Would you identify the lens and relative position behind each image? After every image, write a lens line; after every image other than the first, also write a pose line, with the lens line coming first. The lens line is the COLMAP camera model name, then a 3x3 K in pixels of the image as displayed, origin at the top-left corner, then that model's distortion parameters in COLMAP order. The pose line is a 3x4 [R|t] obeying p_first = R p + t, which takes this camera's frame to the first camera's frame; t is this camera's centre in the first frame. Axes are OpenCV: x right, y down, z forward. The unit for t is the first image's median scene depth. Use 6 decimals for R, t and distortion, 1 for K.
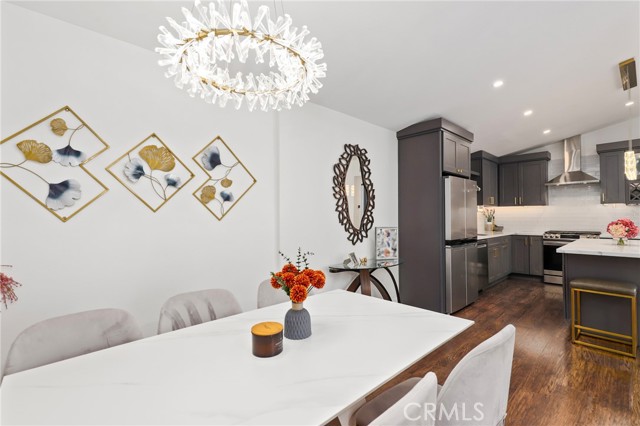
lens RADIAL K [[292.5, 0, 321.3], [0, 292.5, 210.6], [0, 0, 1]] dist [-0.000496, 0.000066]
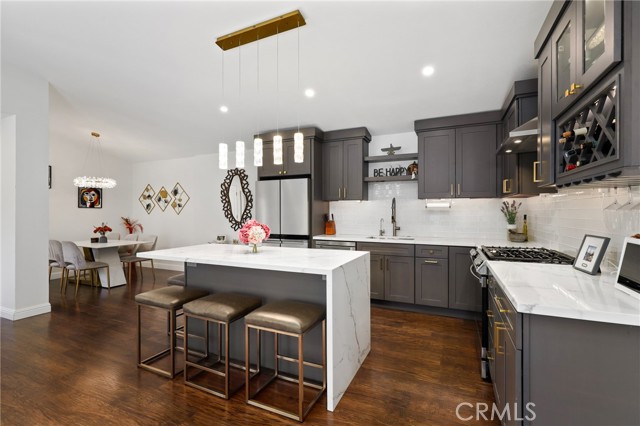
lens RADIAL K [[292.5, 0, 321.4], [0, 292.5, 211.6], [0, 0, 1]] dist [-0.000496, 0.000066]
pose [[0.377491, 0.004311, -0.926003, 1.719436], [0.019925, 0.999720, 0.012777, -0.000828], [0.925799, -0.023274, 0.377299, 0.803706]]
